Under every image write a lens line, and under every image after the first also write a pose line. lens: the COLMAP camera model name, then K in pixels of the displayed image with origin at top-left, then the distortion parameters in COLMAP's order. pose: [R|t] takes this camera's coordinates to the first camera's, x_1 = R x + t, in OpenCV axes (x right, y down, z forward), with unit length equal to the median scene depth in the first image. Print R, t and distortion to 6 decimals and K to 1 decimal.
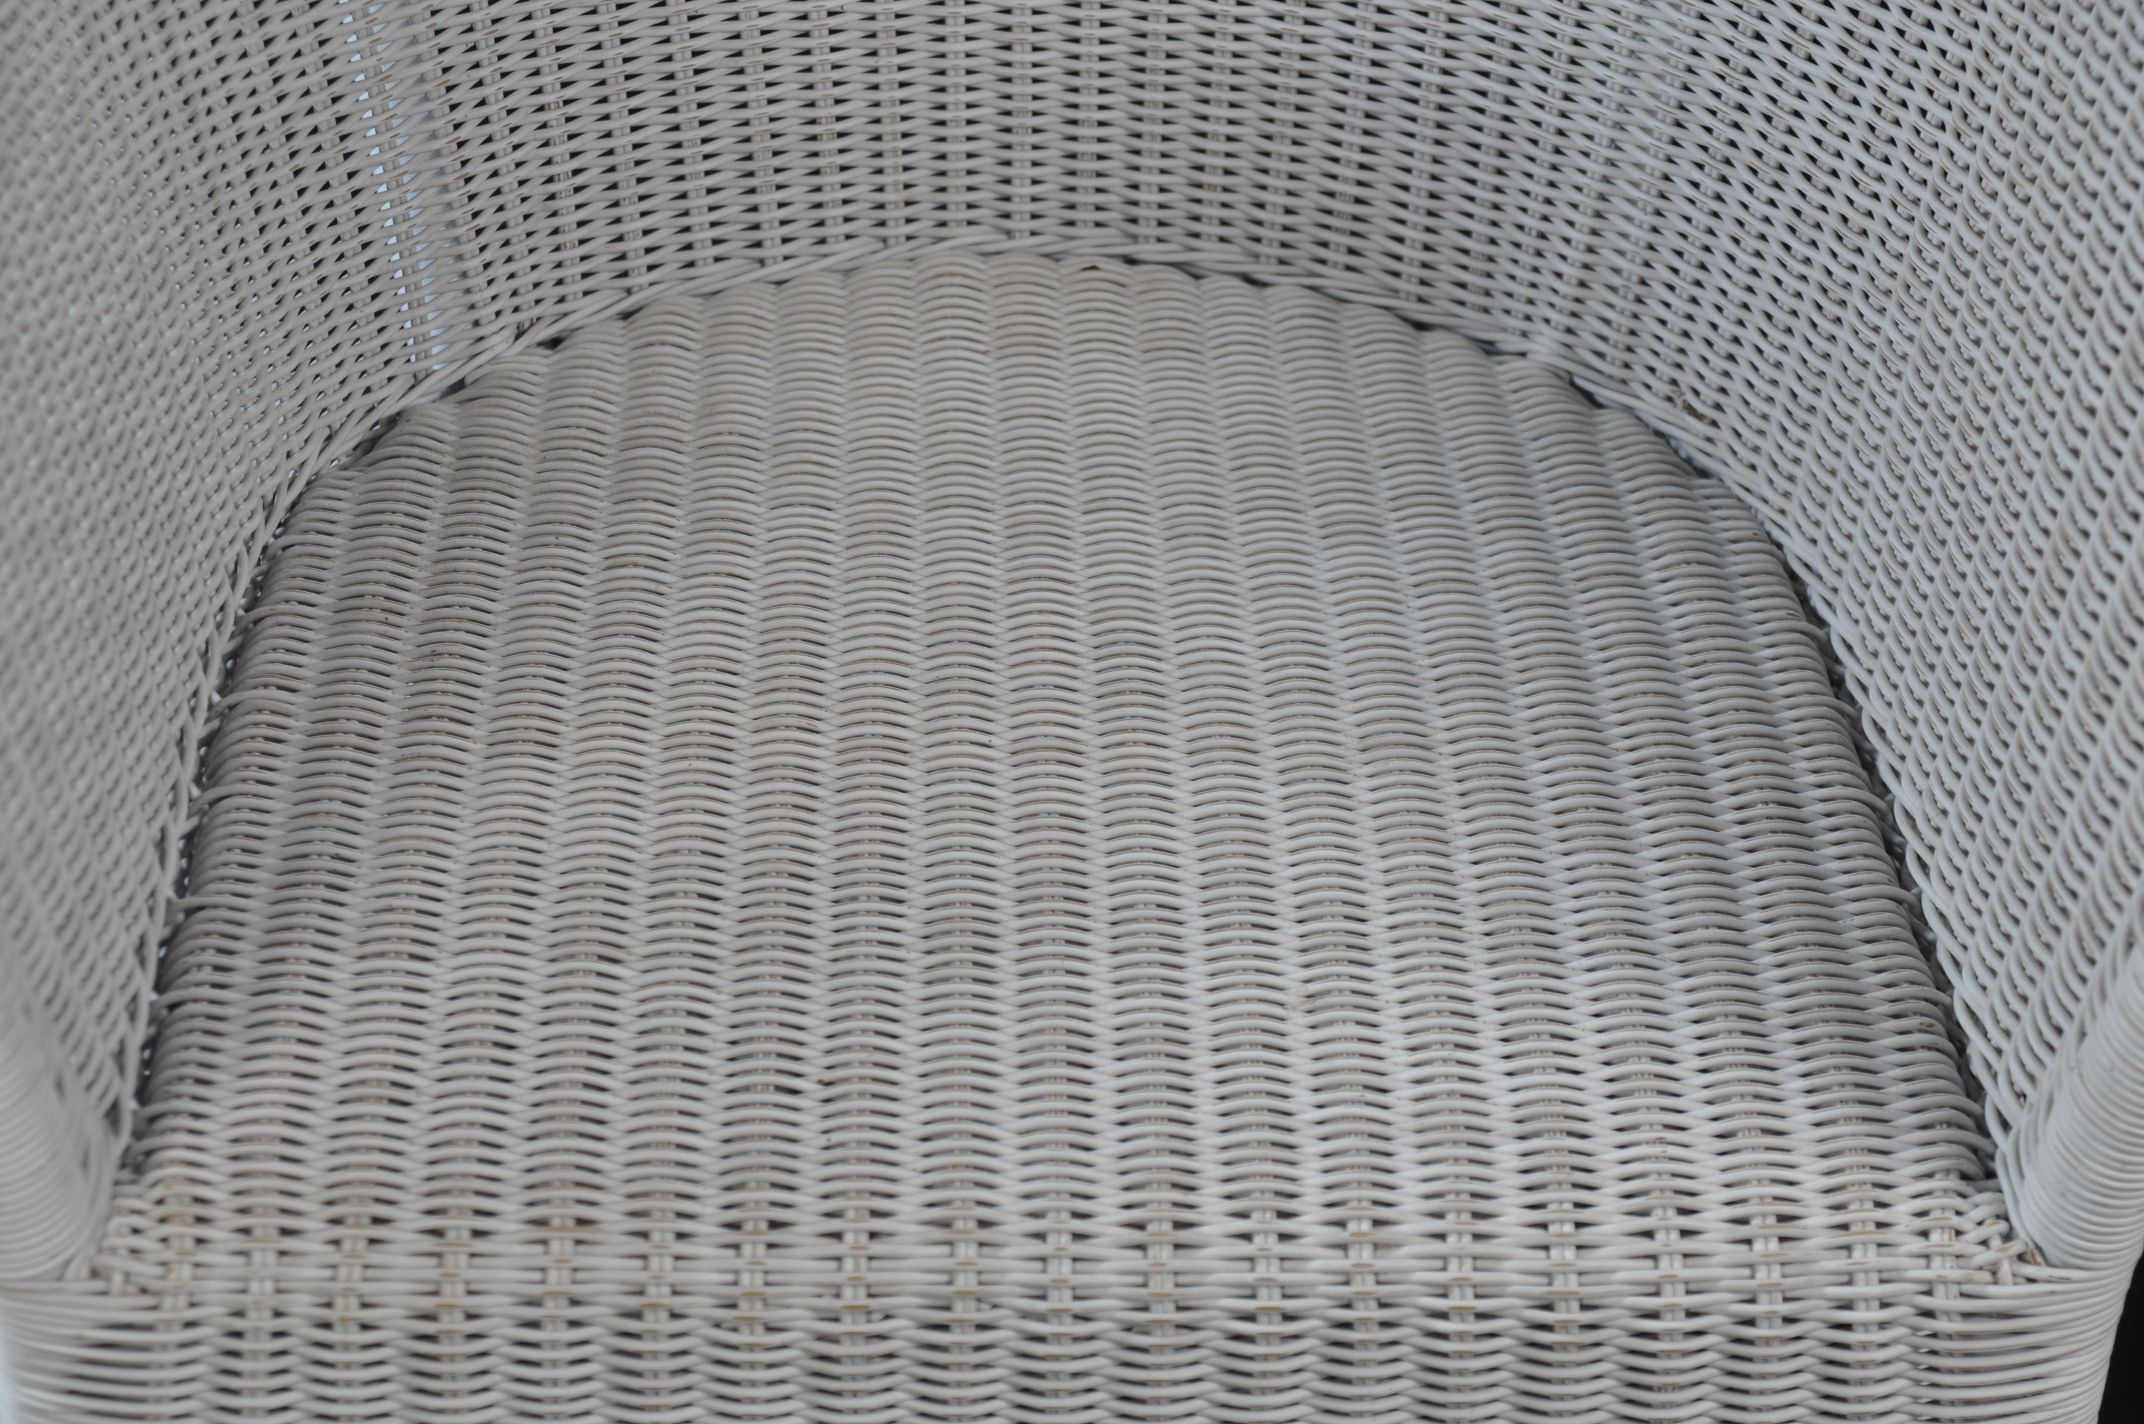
lens RADIAL K [[4735.9, 0, 1072.0], [0, 4735.9, 712.0], [0, 0, 1]] dist [0.134281, 0.304771]
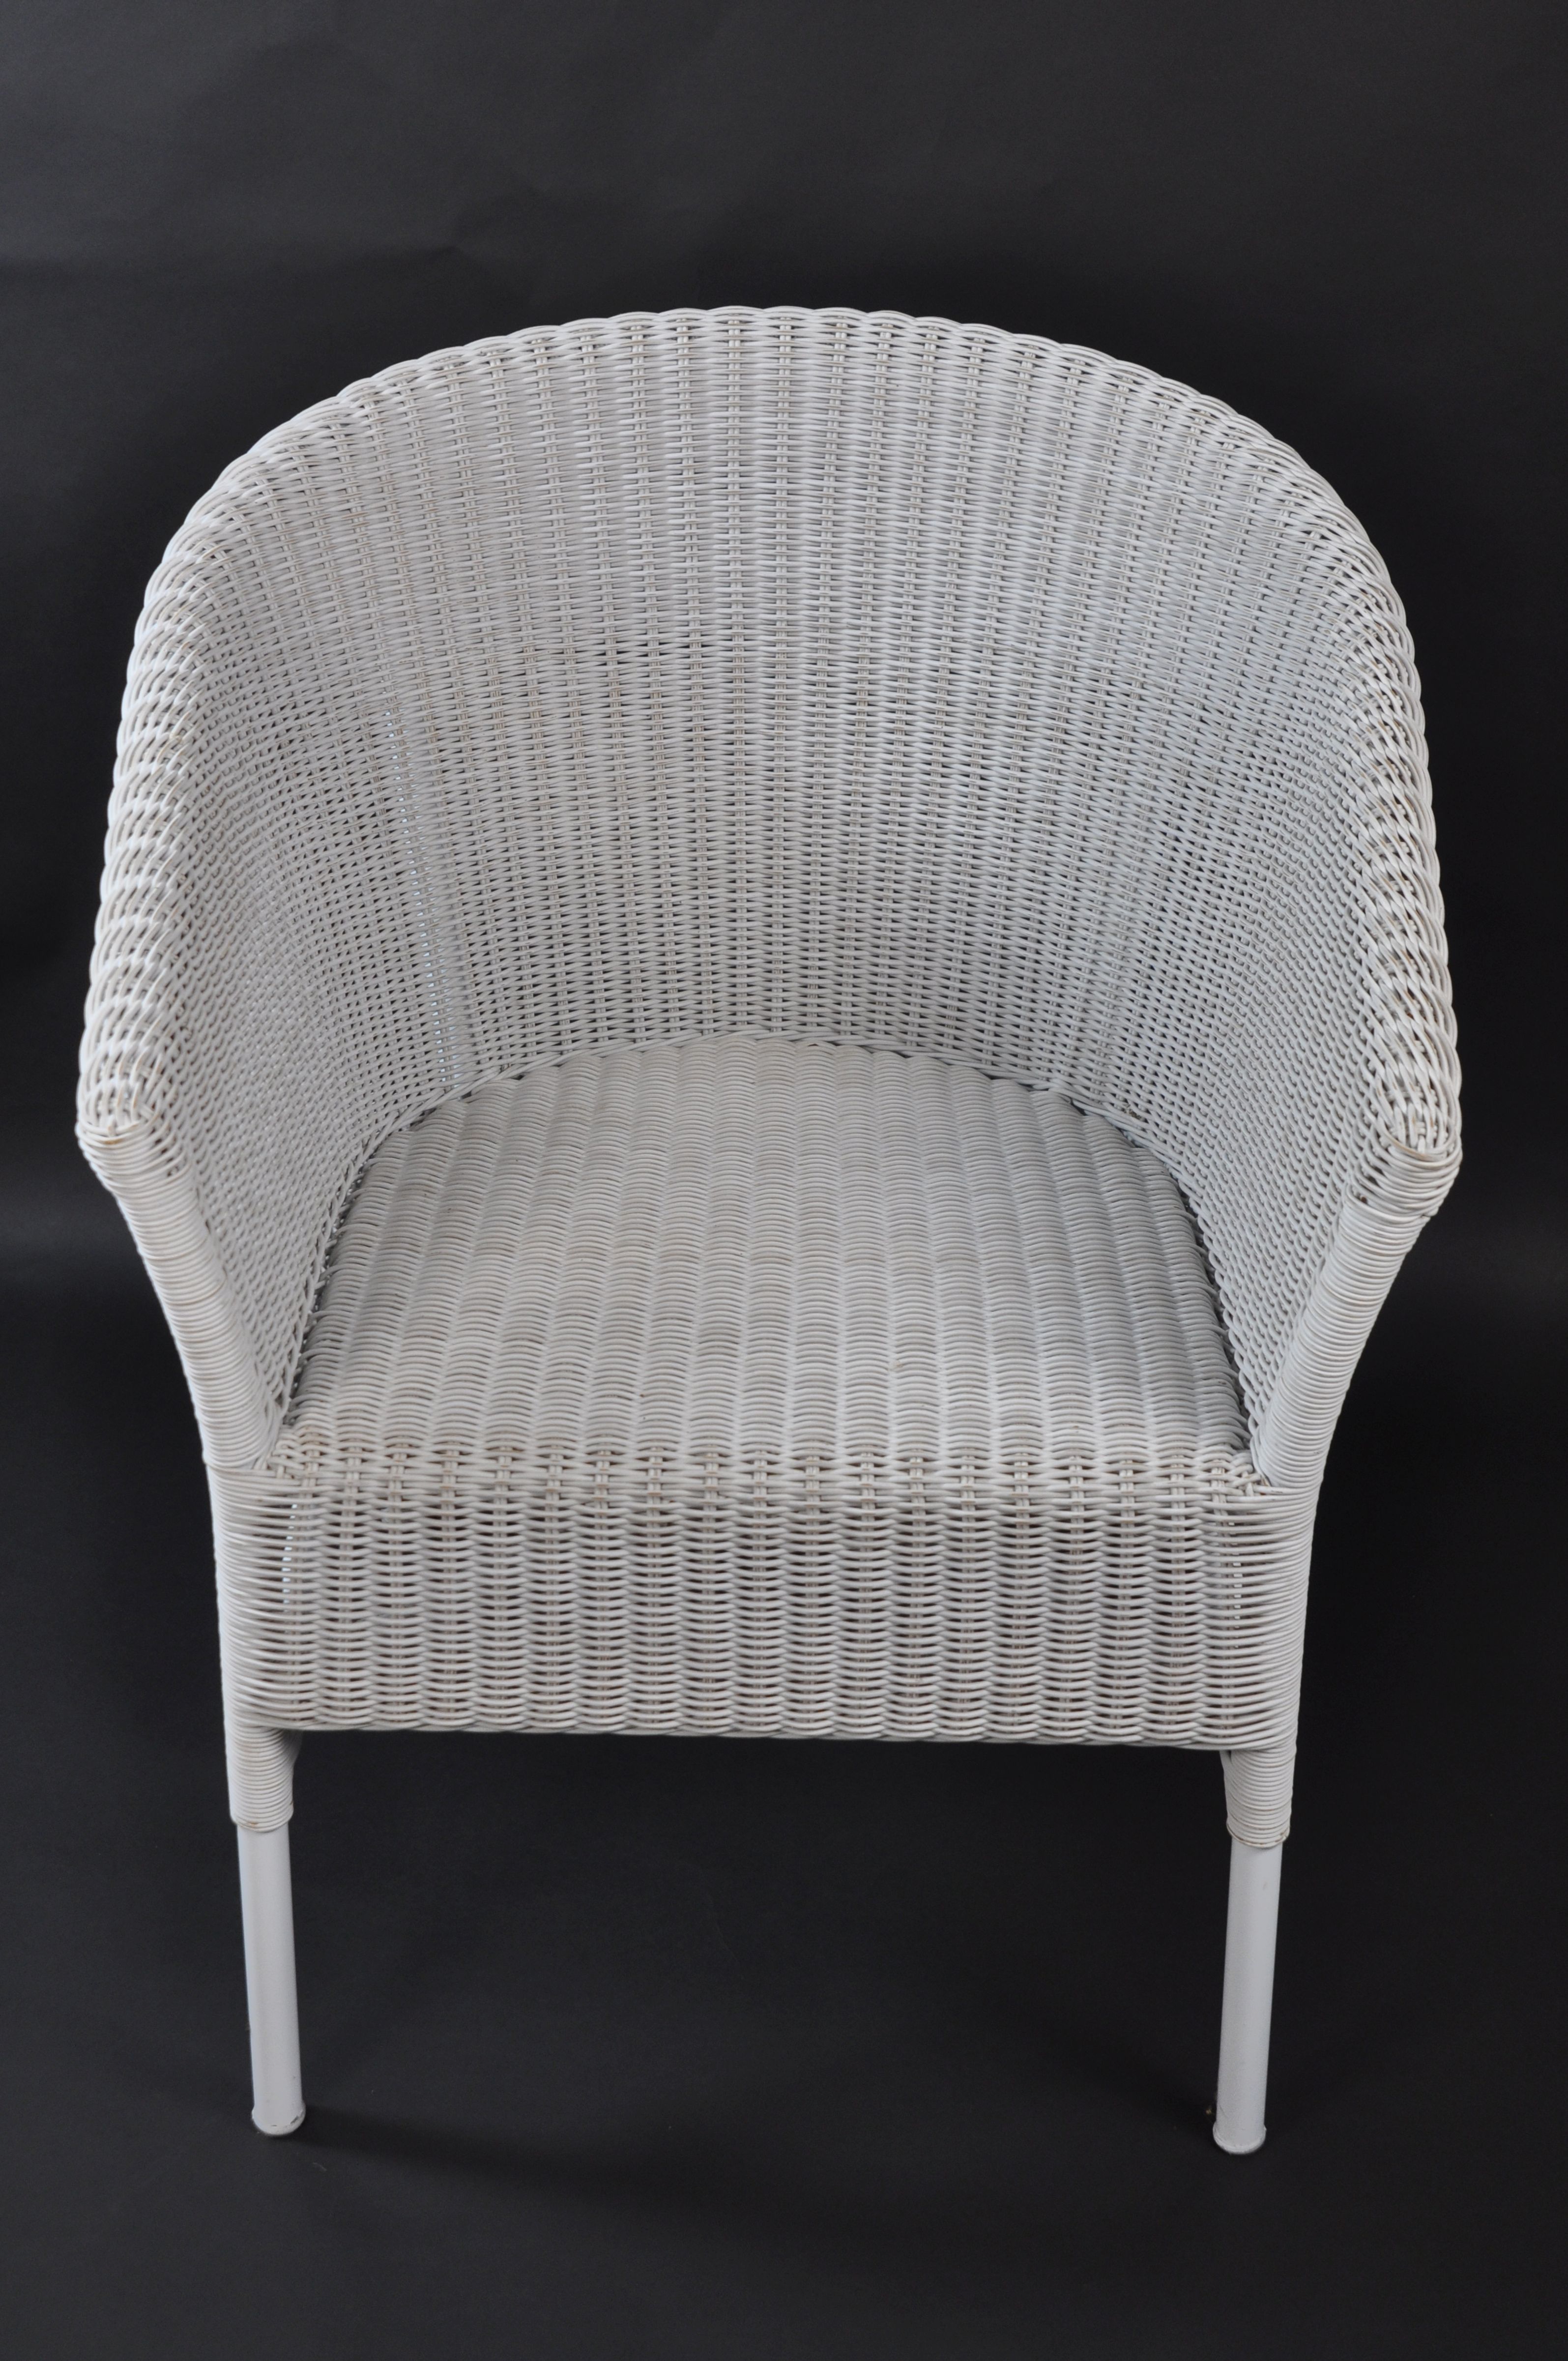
lens RADIAL K [[3492.3, 0, 784.0], [0, 3492.3, 1180.5], [0, 0, 1]] dist [-0.043869, -0.100744]
pose [[0.999065, 0.013512, -0.041067, 0.051475], [-0.019549, 0.988438, -0.150363, 0.170199], [0.038560, 0.151025, 0.987778, -0.342097]]
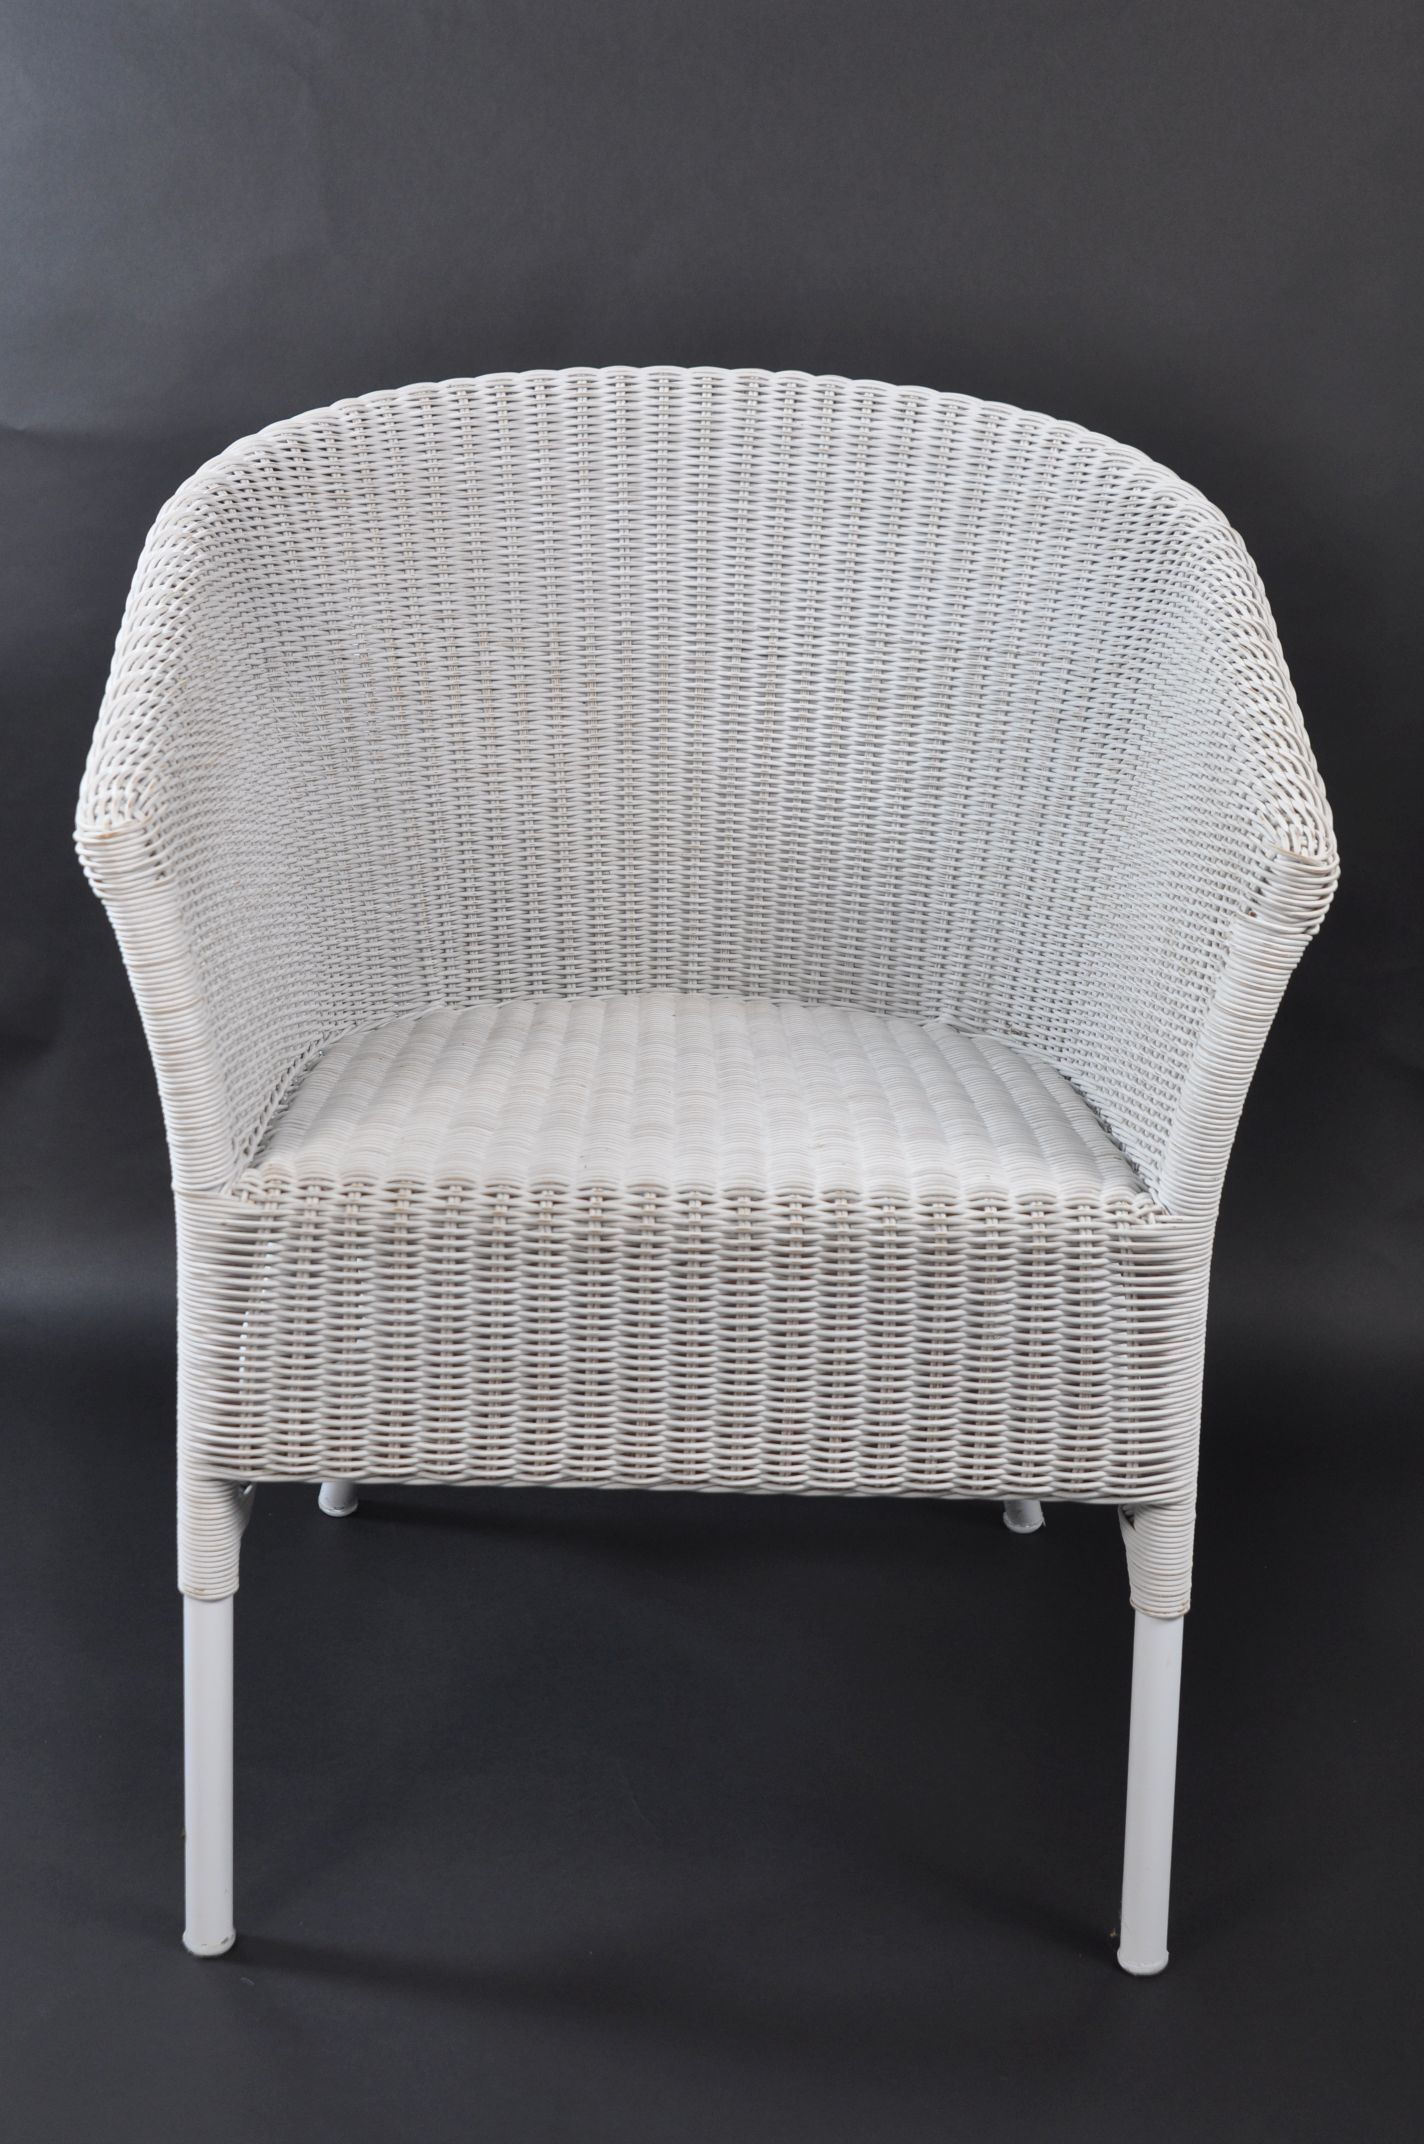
lens RADIAL K [[2863.4, 0, 712.0], [0, 2863.4, 1072.0], [0, 0, 1]] dist [-0.092755, 0.102001]
pose [[0.999791, 0.013007, -0.015754, 0.018958], [-0.018072, 0.922713, -0.385065, 0.437553], [0.009528, 0.385269, 0.922755, -0.138830]]
